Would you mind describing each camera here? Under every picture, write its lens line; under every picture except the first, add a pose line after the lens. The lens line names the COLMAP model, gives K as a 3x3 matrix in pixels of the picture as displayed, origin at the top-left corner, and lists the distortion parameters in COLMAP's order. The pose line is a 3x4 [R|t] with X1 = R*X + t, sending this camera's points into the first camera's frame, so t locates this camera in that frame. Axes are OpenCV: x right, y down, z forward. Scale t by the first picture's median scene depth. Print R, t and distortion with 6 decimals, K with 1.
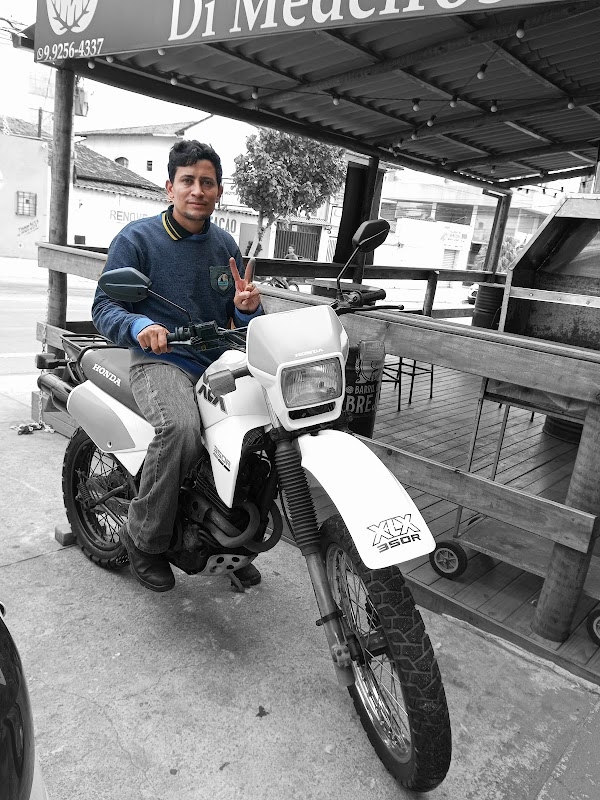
lens RADIAL K [[645.1, 0, 300.0], [0, 645.1, 400.0], [0, 0, 1]] dist [0.004385, -0.040359]
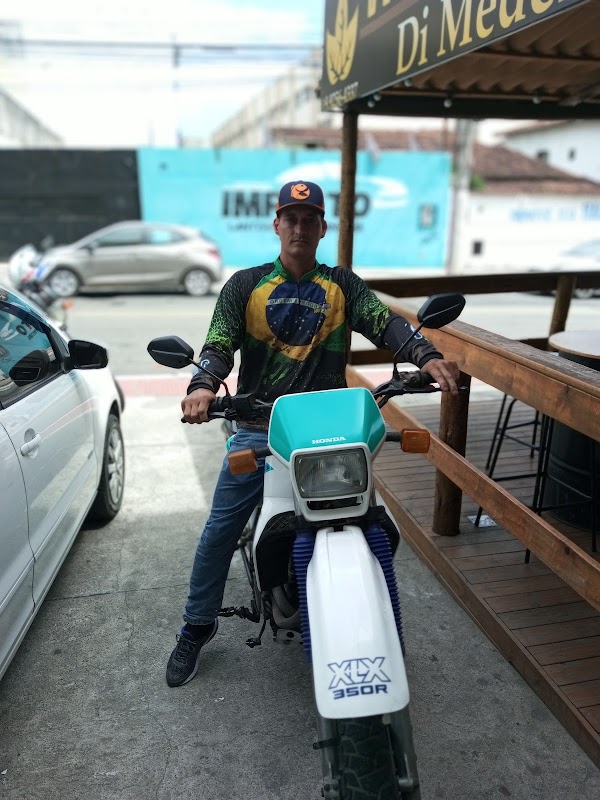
lens RADIAL K [[651.3, 0, 298.9], [0, 651.3, 394.4], [0, 0, 1]] dist [0.037423, -0.057646]
pose [[0.804041, 0.055355, -0.591991, 0.328016], [-0.059354, 0.998156, 0.012719, -0.095854], [0.591604, 0.024910, 0.805844, 0.150257]]
